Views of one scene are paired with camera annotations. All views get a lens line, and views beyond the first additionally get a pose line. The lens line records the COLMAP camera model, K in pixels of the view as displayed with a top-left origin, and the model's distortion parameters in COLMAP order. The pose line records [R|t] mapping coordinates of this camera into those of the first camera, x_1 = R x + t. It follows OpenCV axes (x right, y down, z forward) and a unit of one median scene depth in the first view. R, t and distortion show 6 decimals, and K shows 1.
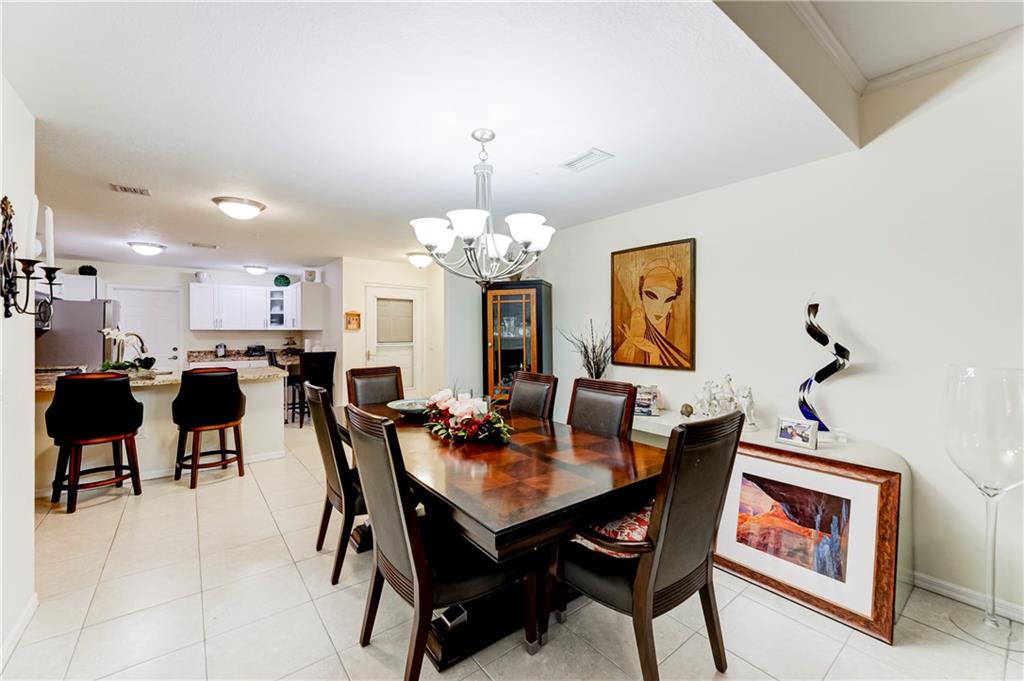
lens RADIAL K [[429.2, 0, 521.4], [0, 429.2, 332.6], [0, 0, 1]] dist [0.002756, 0.000139]
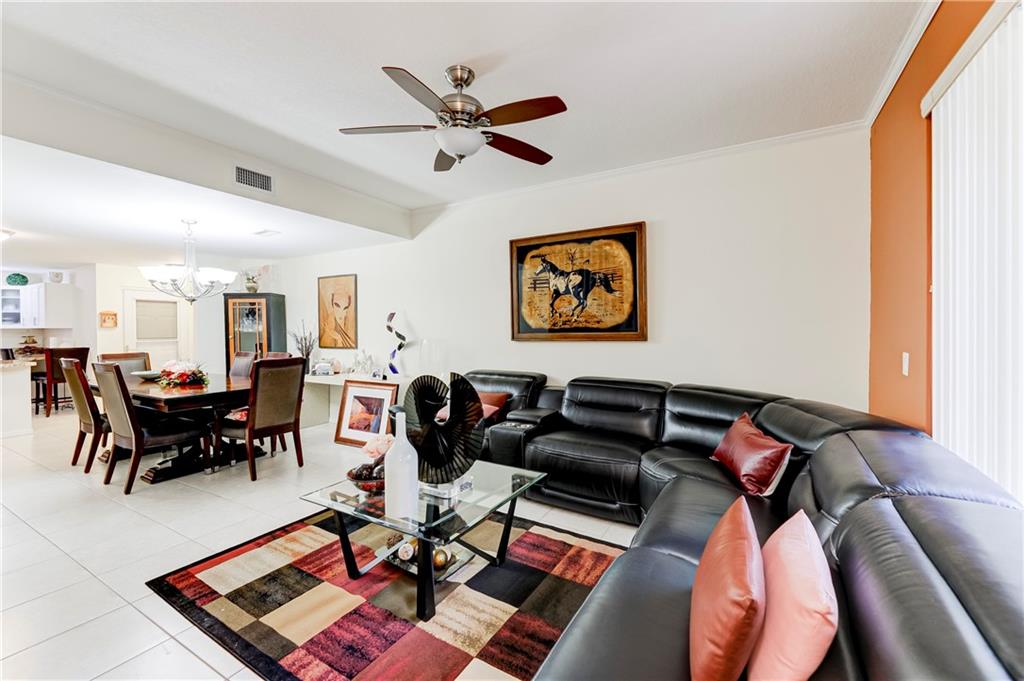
lens RADIAL K [[429.2, 0, 532.2], [0, 429.2, 334.9], [0, 0, 1]] dist [0.002756, 0.000139]
pose [[0.925504, -0.008747, 0.378638, 0.317347], [0.006935, 0.999957, 0.006148, 0.019871], [-0.378675, -0.003064, 0.925524, -0.712314]]
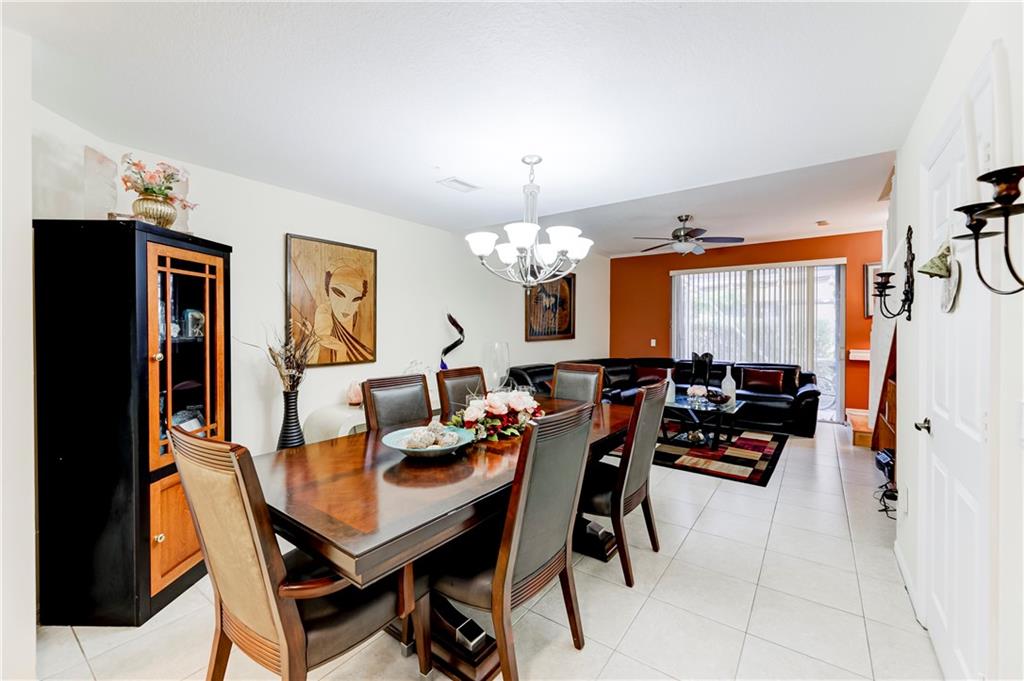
lens RADIAL K [[429.2, 0, 510.8], [0, 429.2, 333.3], [0, 0, 1]] dist [0.002756, 0.000139]
pose [[-0.289458, -0.011901, 0.957117, -0.658498], [0.002720, 0.999908, 0.013256, -0.004064], [-0.957187, 0.006441, -0.289399, 0.777102]]
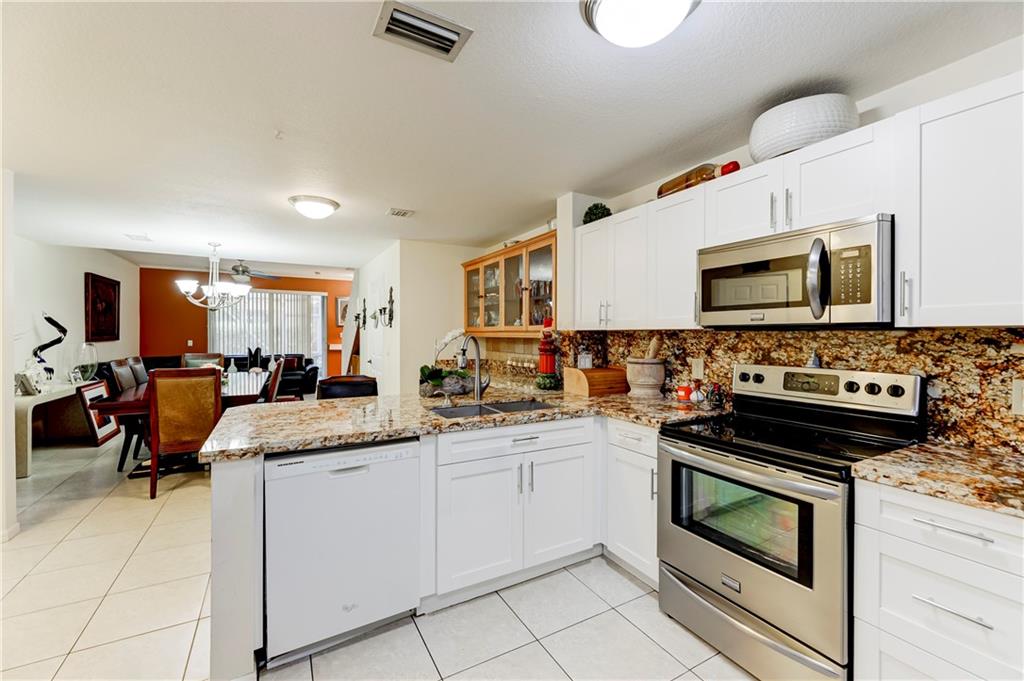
lens RADIAL K [[429.2, 0, 520.2], [0, 429.2, 339.8], [0, 0, 1]] dist [0.002756, 0.000139]
pose [[-0.990188, -0.006823, 0.139574, -1.095740], [-0.004399, 0.999834, 0.017667, -0.003260], [-0.139672, 0.016880, -0.990054, 1.667853]]
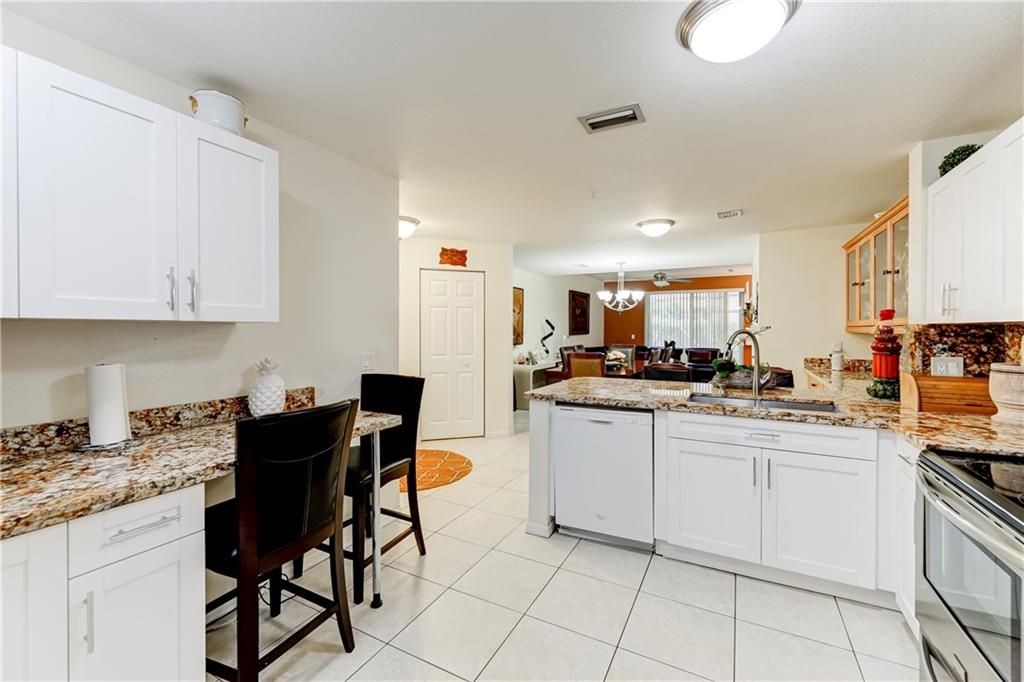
lens RADIAL K [[429.2, 0, 502.1], [0, 429.2, 335.1], [0, 0, 1]] dist [0.002756, 0.000139]
pose [[-0.394345, -0.014958, 0.918841, -1.409629], [0.003627, 0.999834, 0.017833, -0.004355], [-0.918955, 0.010365, -0.394225, 1.645239]]
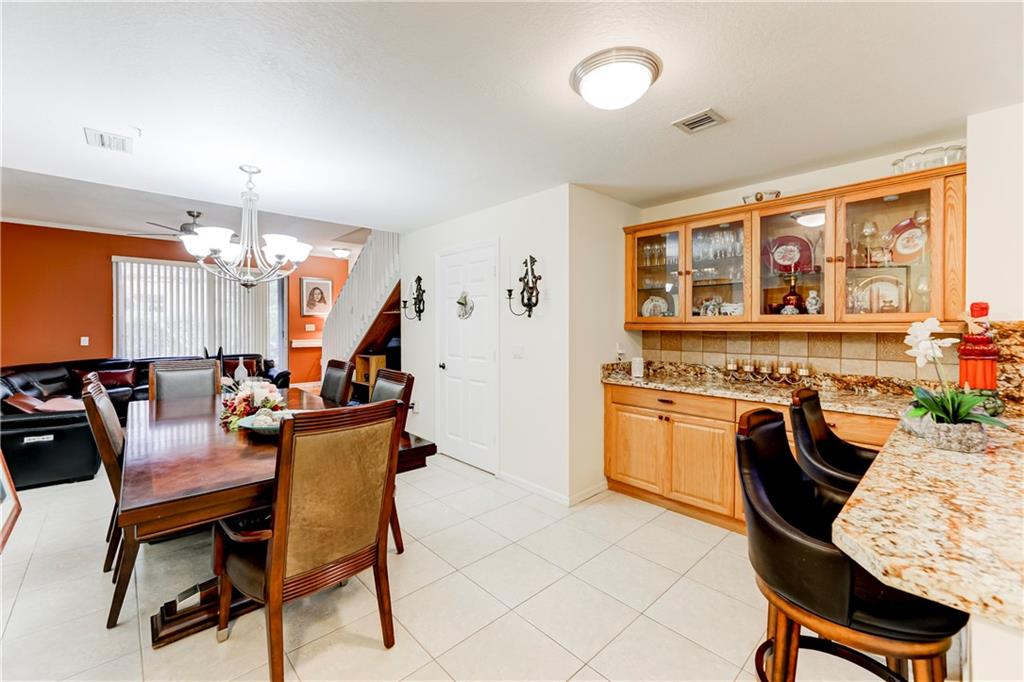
lens RADIAL K [[429.2, 0, 522.0], [0, 429.2, 330.8], [0, 0, 1]] dist [0.002756, 0.000139]
pose [[-0.995669, -0.001105, -0.092958, -0.431708], [-0.002674, 0.999856, 0.016758, -0.002476], [0.092926, 0.016934, -0.995529, 1.308708]]
